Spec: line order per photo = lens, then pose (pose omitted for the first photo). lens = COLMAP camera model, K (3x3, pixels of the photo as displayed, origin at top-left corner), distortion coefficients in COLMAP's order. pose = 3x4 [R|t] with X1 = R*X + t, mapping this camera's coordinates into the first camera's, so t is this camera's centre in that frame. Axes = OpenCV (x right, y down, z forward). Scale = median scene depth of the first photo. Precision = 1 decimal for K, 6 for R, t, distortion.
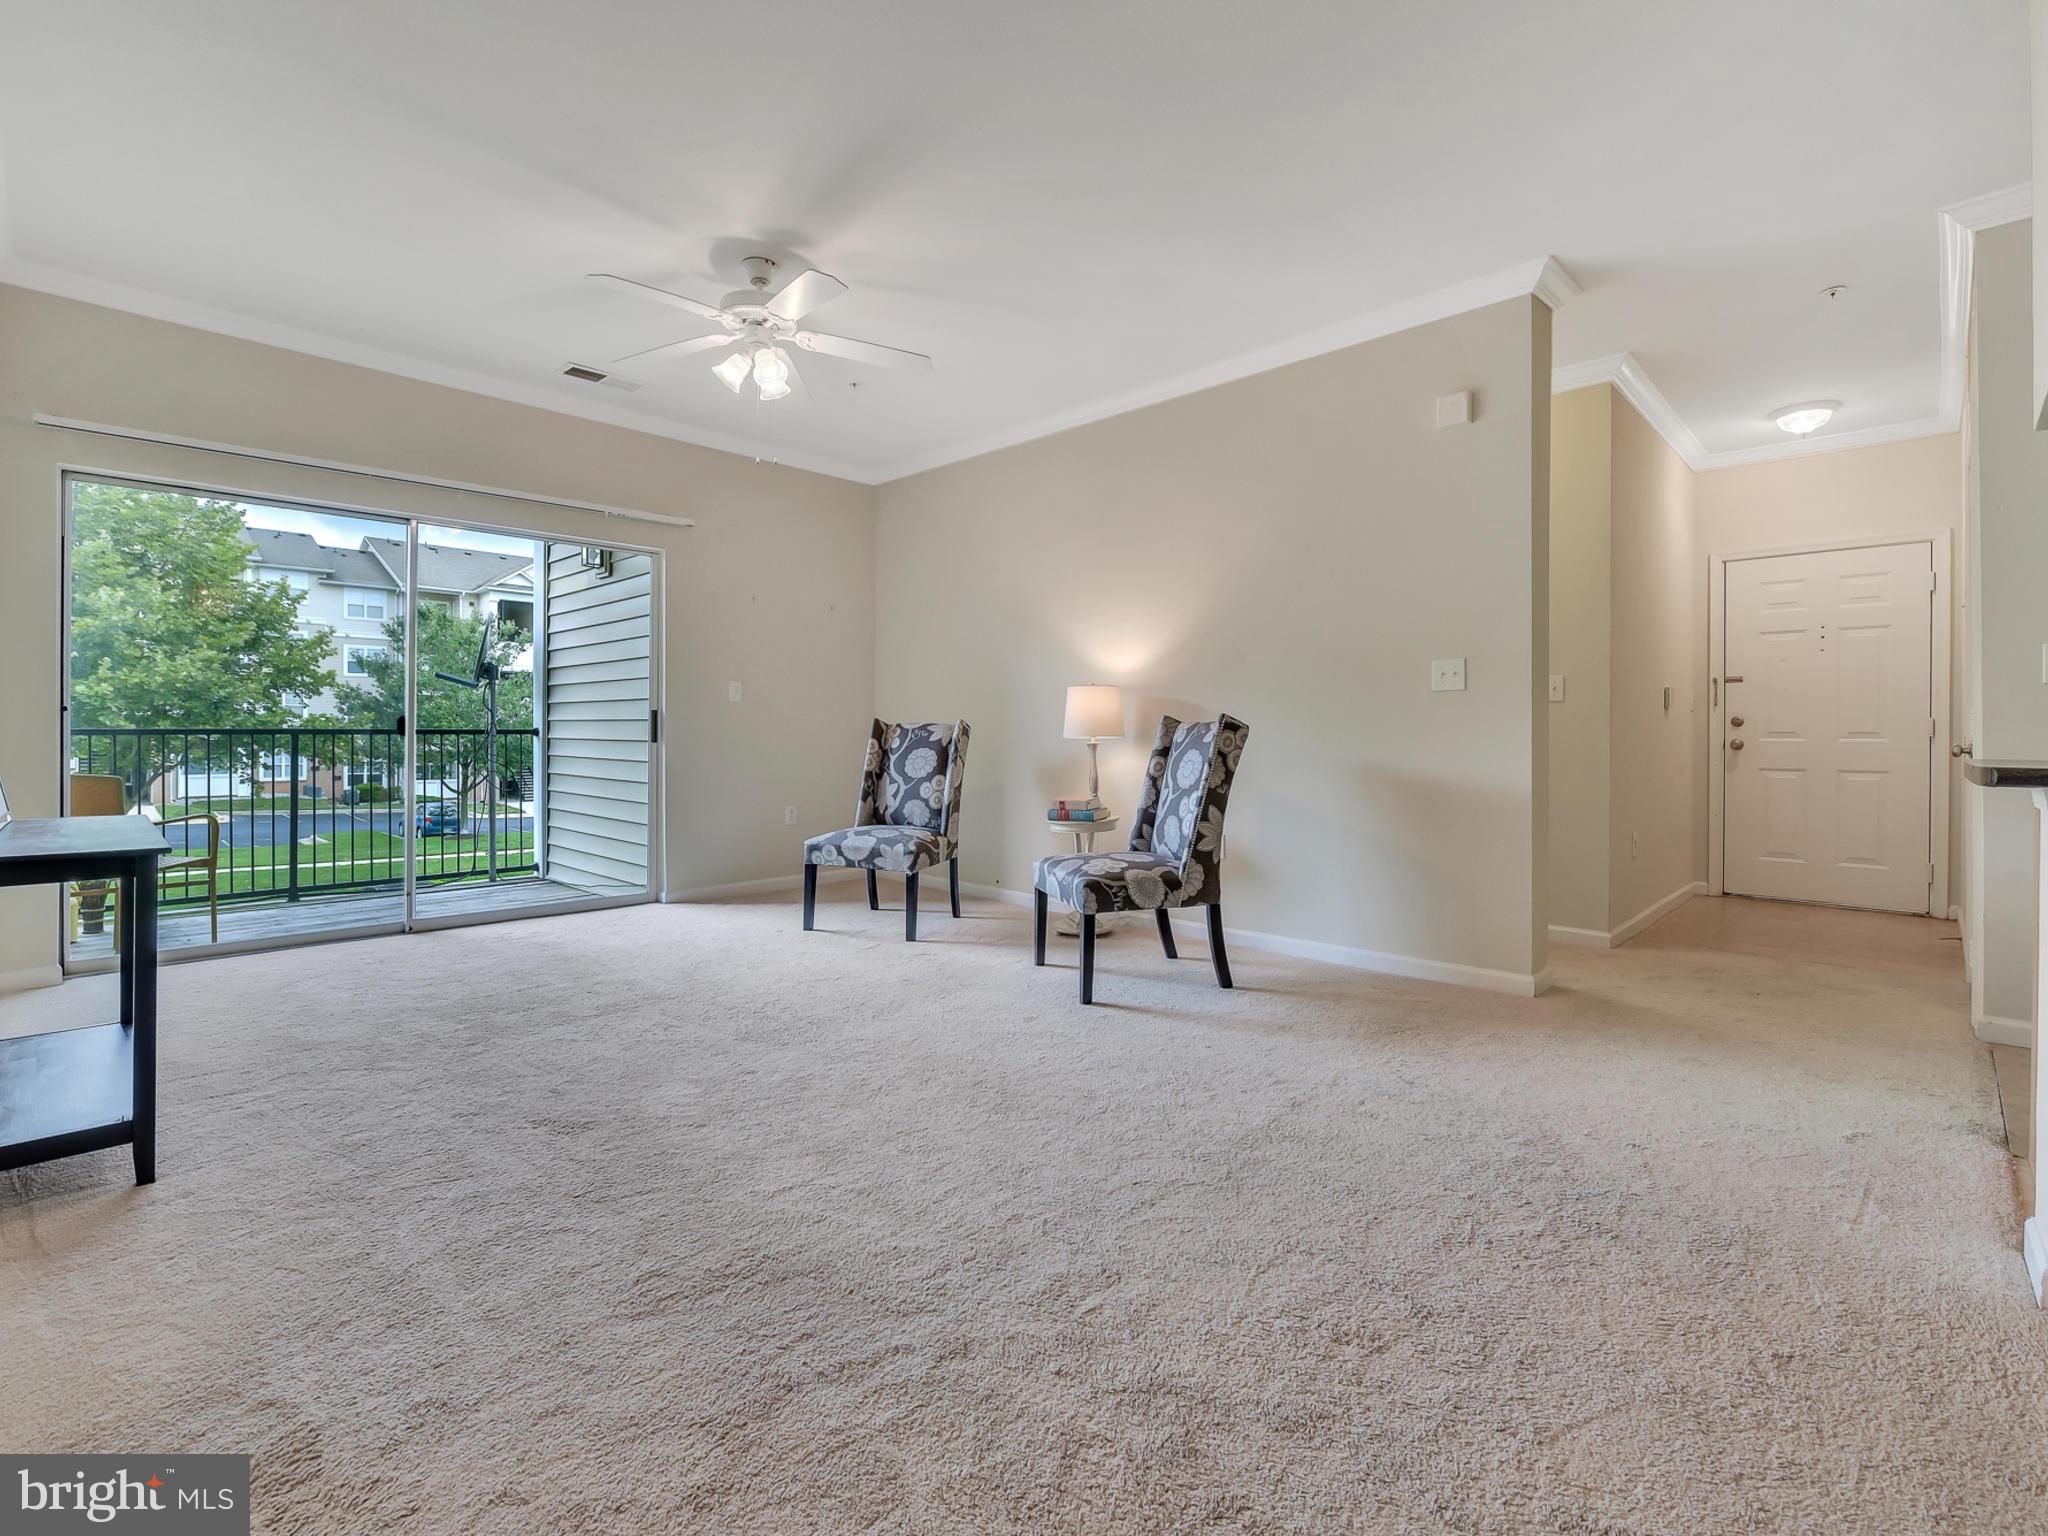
lens RADIAL K [[927.8, 0, 1076.7], [0, 927.8, 733.3], [0, 0, 1]] dist [-0.004483, -0.001053]
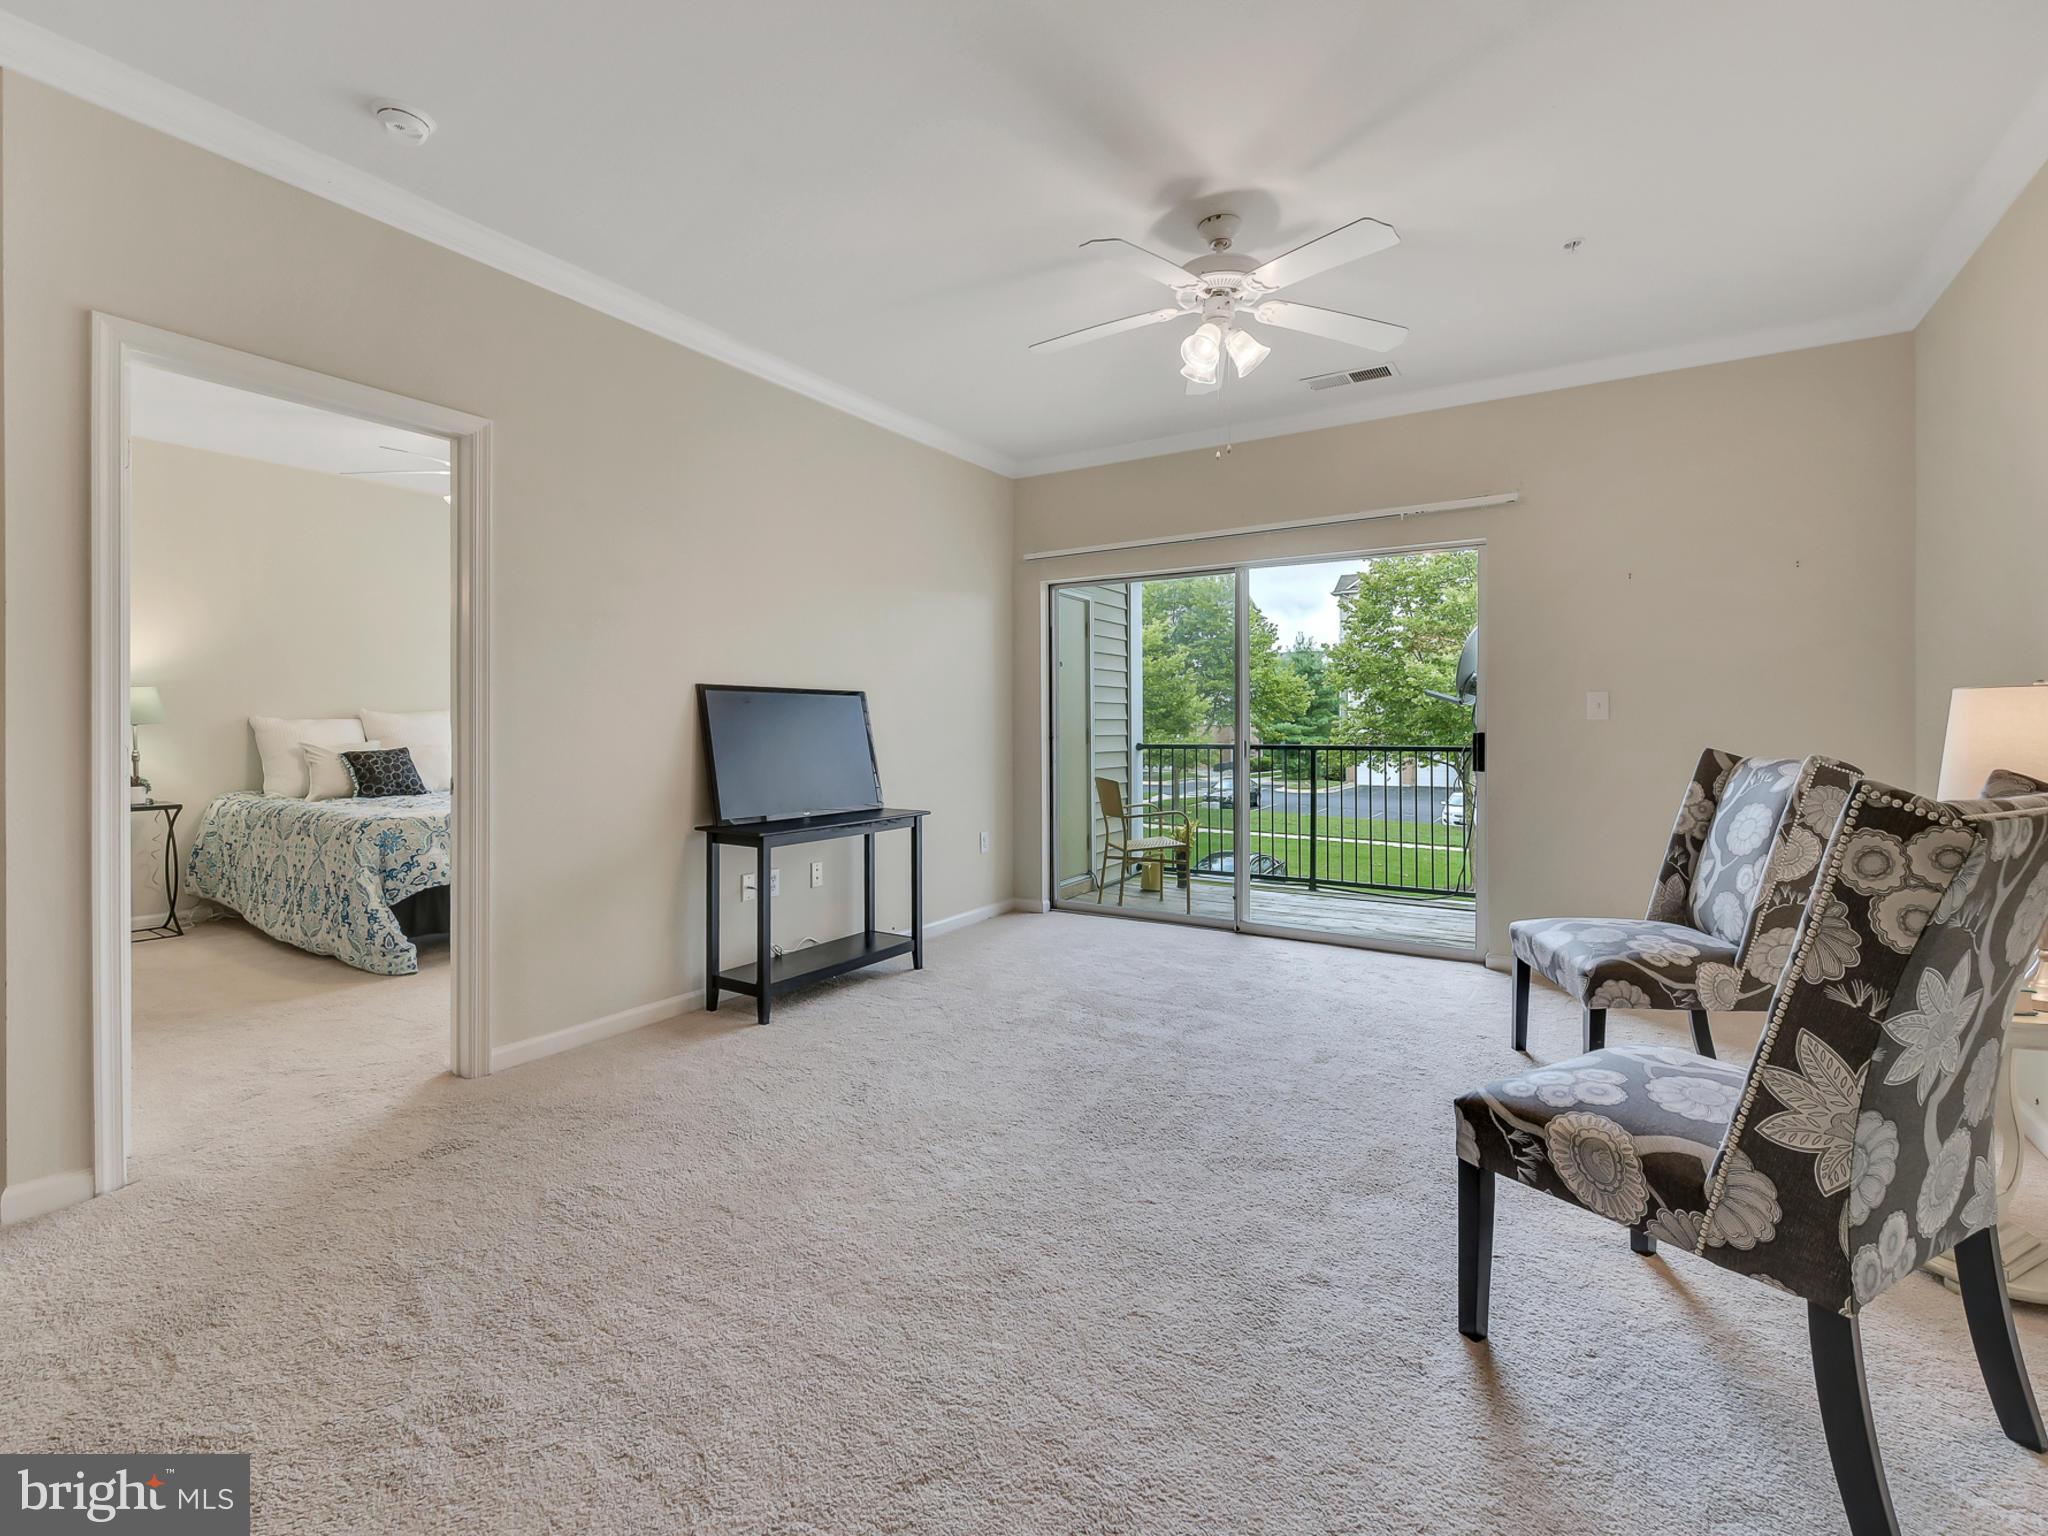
lens RADIAL K [[943.2, 0, 975.7], [0, 943.2, 730.7], [0, 0, 1]] dist [0.005783, 0.000372]
pose [[0.161902, 0.001337, -0.986806, 0.329668], [-0.000646, 0.999999, 0.001249, -0.029181], [0.986807, 0.000435, 0.161903, 0.440198]]
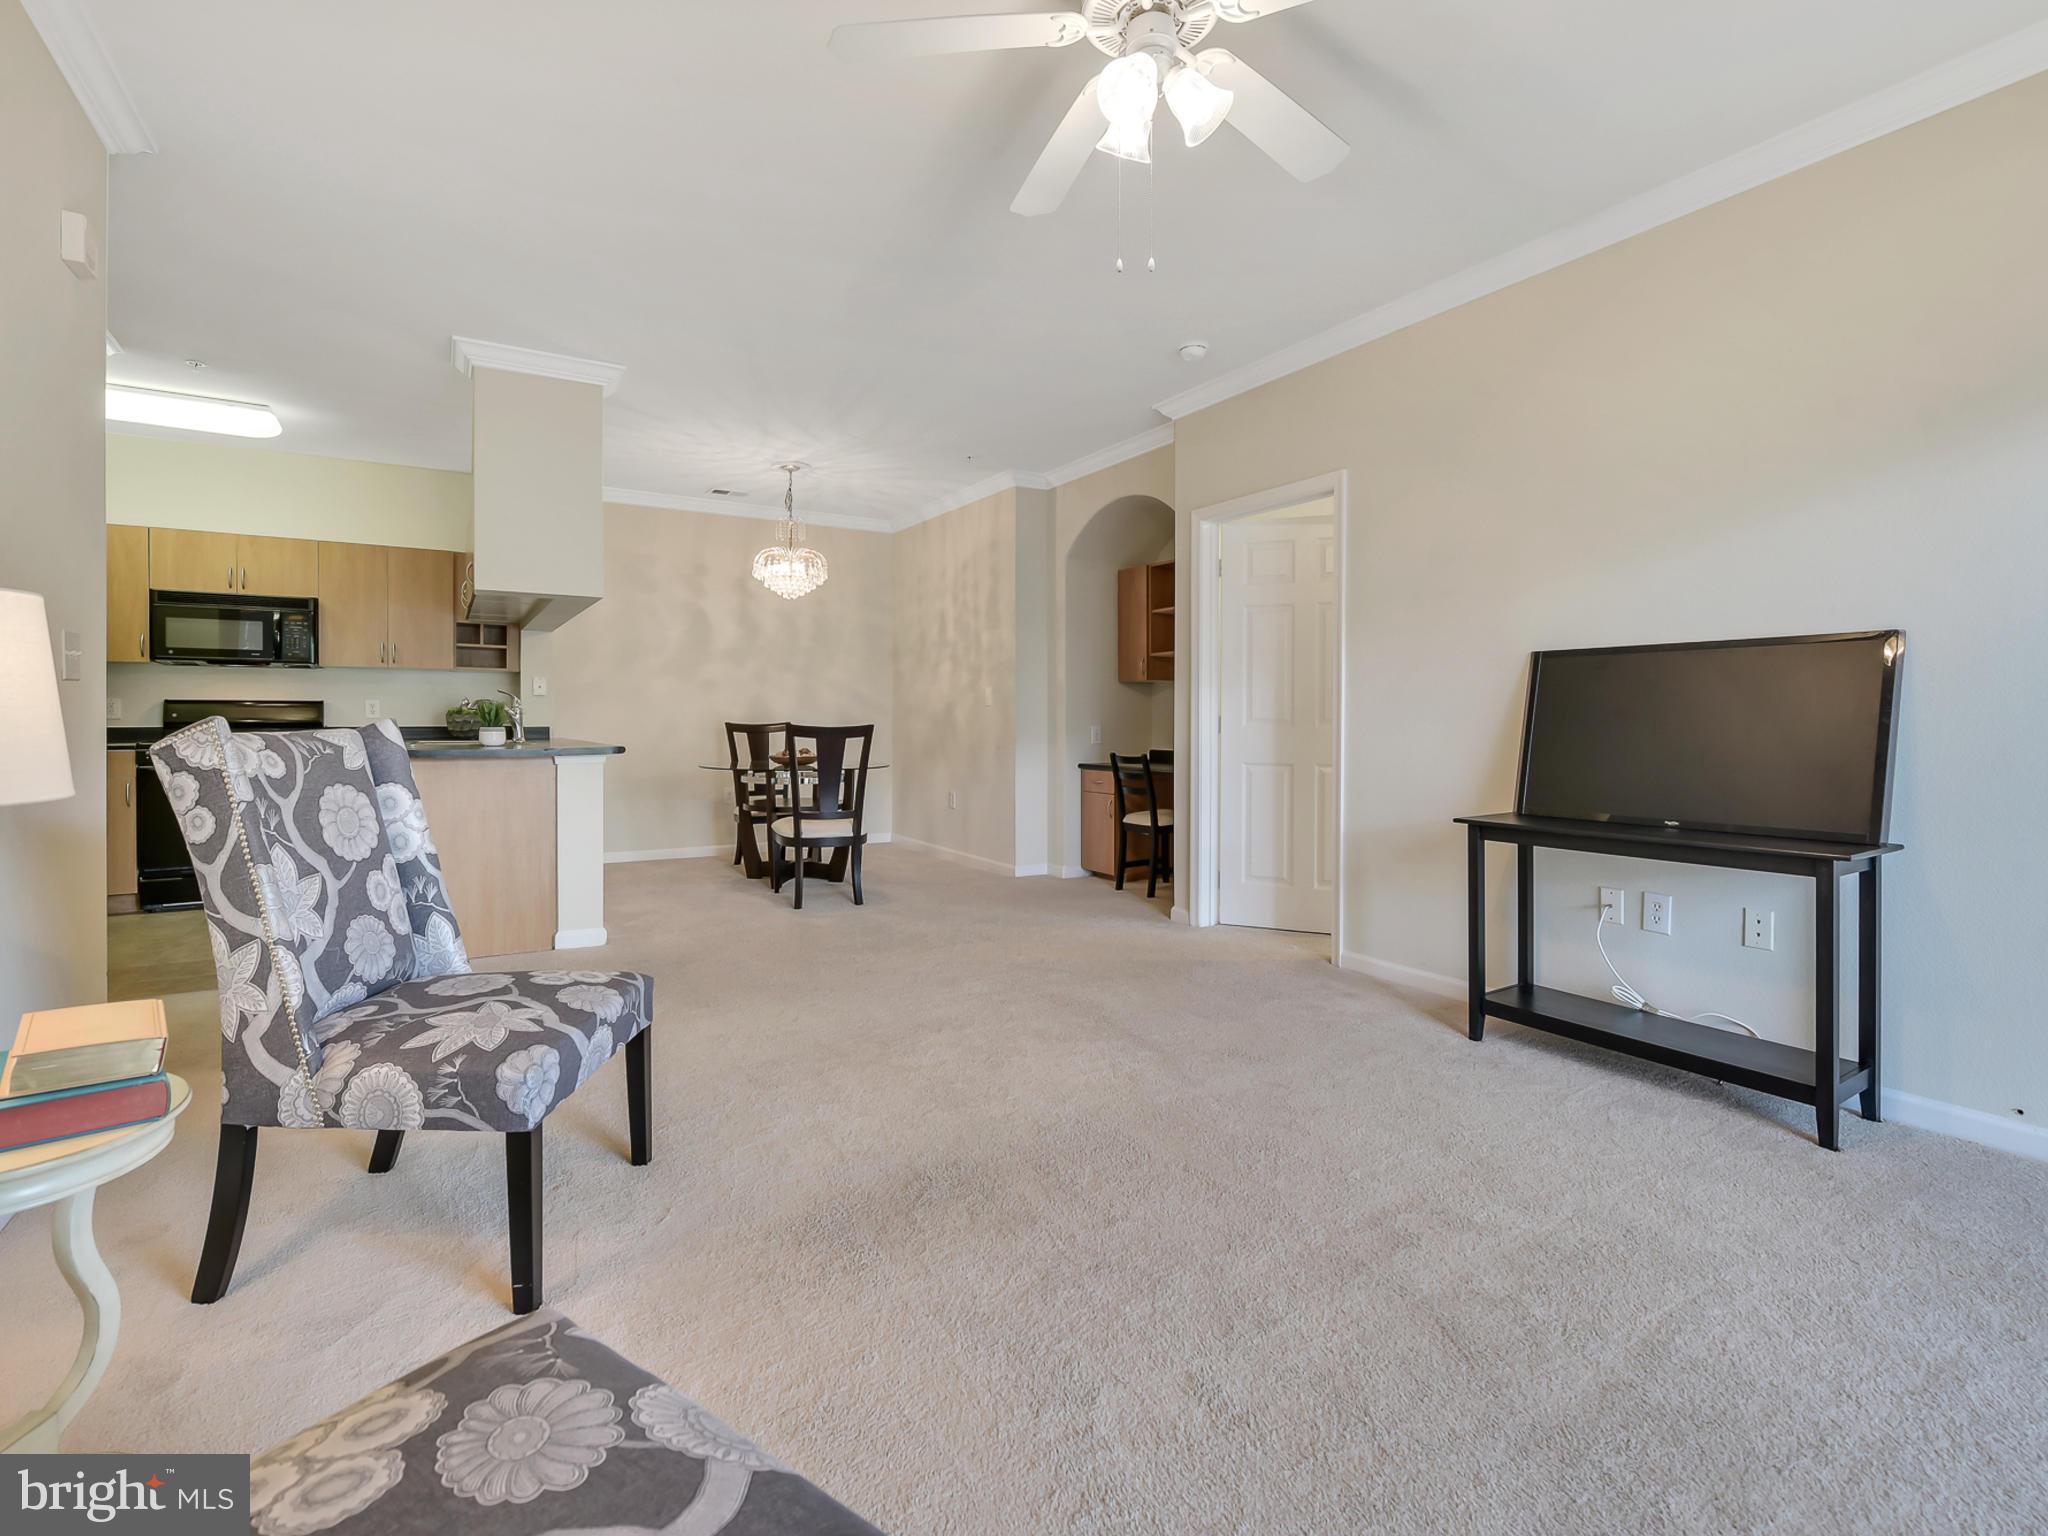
lens RADIAL K [[995.0, 0, 1100.2], [0, 995.0, 714.4], [0, 0, 1]] dist [-0.014082, -0.000782]
pose [[-0.975137, -0.003381, 0.221577, -0.337316], [-0.003669, 0.999993, -0.000889, -0.019212], [-0.221572, -0.001680, -0.975142, 1.126019]]
